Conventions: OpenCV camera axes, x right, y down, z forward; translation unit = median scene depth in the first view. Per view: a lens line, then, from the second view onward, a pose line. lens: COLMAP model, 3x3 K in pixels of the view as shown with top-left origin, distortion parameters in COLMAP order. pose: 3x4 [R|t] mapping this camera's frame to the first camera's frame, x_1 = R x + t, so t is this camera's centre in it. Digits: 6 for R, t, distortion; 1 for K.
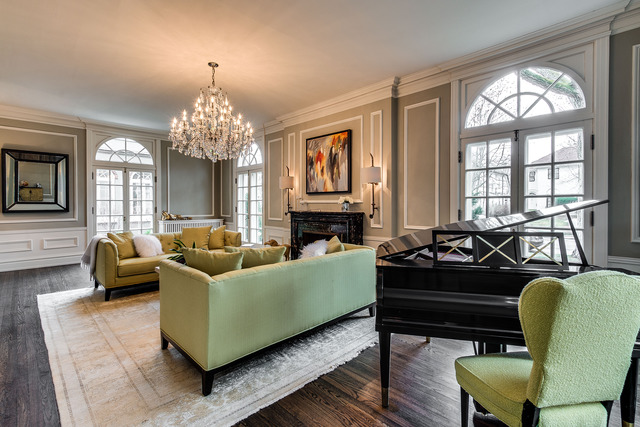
lens RADIAL K [[297.3, 0, 319.9], [0, 297.3, 209.9], [0, 0, 1]] dist [0.015634, 0.000314]
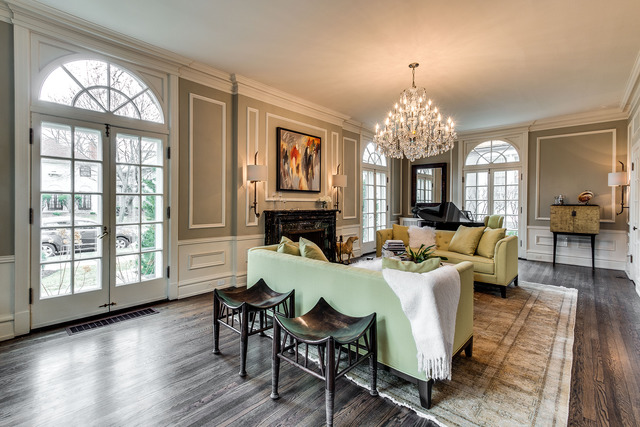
lens RADIAL K [[297.3, 0, 330.2], [0, 297.3, 201.0], [0, 0, 1]] dist [0.015634, 0.000314]
pose [[-0.064096, 0.005860, 0.997926, -0.882689], [0.011530, 0.999920, -0.005131, -0.016963], [-0.997877, 0.011177, -0.064159, 0.879806]]
